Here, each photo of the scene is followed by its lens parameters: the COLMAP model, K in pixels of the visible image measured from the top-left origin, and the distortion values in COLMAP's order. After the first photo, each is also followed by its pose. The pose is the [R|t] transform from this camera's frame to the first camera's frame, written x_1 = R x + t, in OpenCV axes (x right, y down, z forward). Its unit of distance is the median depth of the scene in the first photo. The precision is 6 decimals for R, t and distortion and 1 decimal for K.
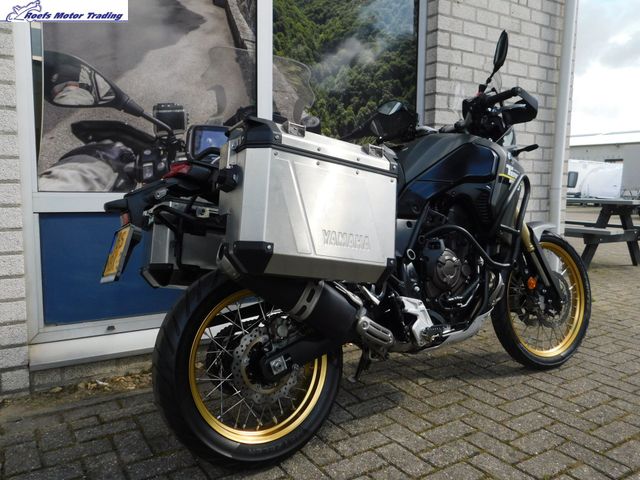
lens RADIAL K [[514.9, 0, 319.4], [0, 514.9, 241.6], [0, 0, 1]] dist [-0.015827, 0.033295]
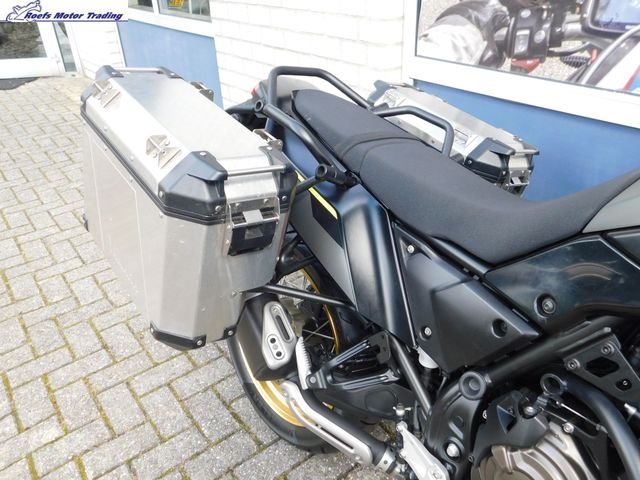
lens RADIAL K [[514.9, 0, 322.1], [0, 514.9, 237.7], [0, 0, 1]] dist [-0.015827, 0.033295]
pose [[0.086267, 0.482958, -0.871384, 0.391312], [-0.070615, 0.875409, 0.478198, -0.225470], [0.993766, 0.020280, 0.109623, 0.676348]]
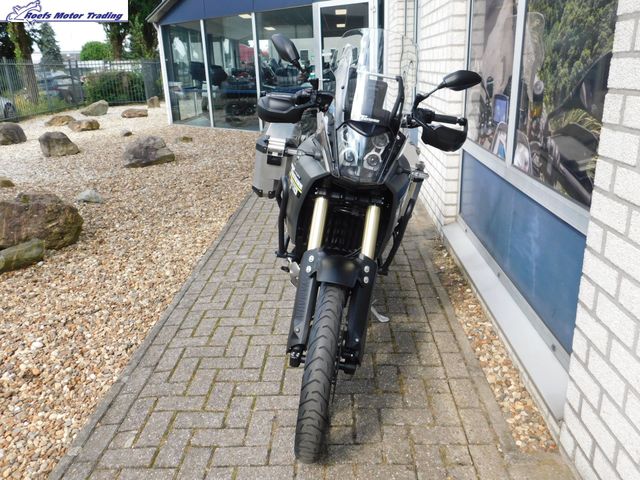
lens RADIAL K [[514.9, 0, 320.1], [0, 514.9, 240.9], [0, 0, 1]] dist [-0.015827, 0.033295]
pose [[-0.571463, 0.275399, -0.773037, 1.045335], [-0.063823, 0.924237, 0.376447, -0.355228], [0.818142, 0.264463, -0.510590, 1.450629]]
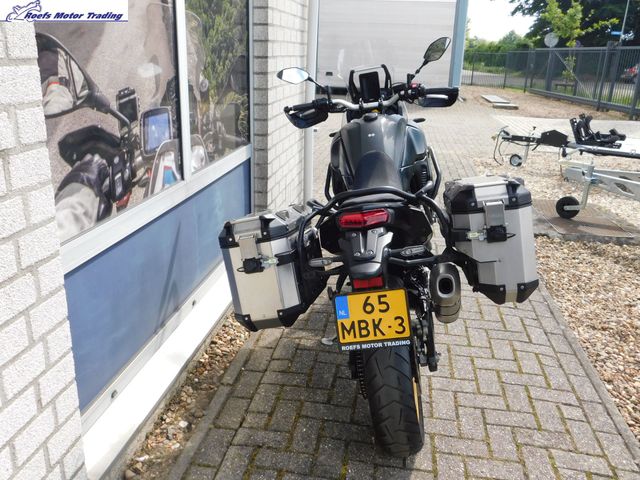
lens RADIAL K [[558.3, 0, 319.7], [0, 558.3, 241.1], [0, 0, 1]] dist [-0.004515, 0.000880]
pose [[0.660971, -0.232950, 0.713339, -0.756828], [0.062979, 0.964463, 0.256602, -0.254075], [-0.747764, -0.124681, 0.652153, 0.250085]]
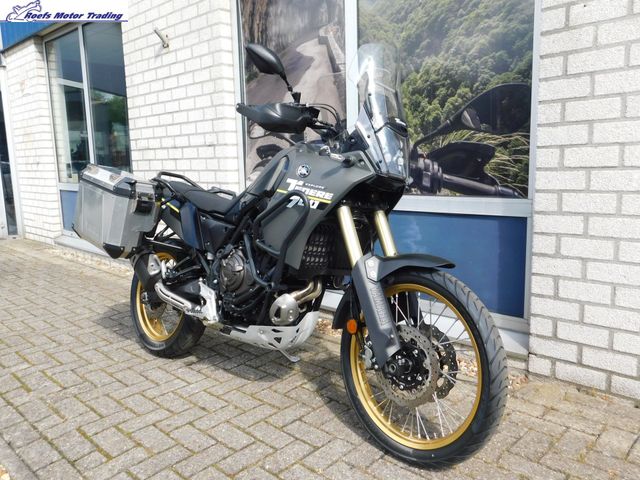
lens RADIAL K [[514.9, 0, 319.7], [0, 514.9, 240.6], [0, 0, 1]] dist [-0.015827, 0.033295]
pose [[0.236306, 0.135950, -0.962121, 1.158074], [-0.081707, 0.989437, 0.119742, -0.140999], [0.968237, 0.050316, 0.244918, 0.758062]]
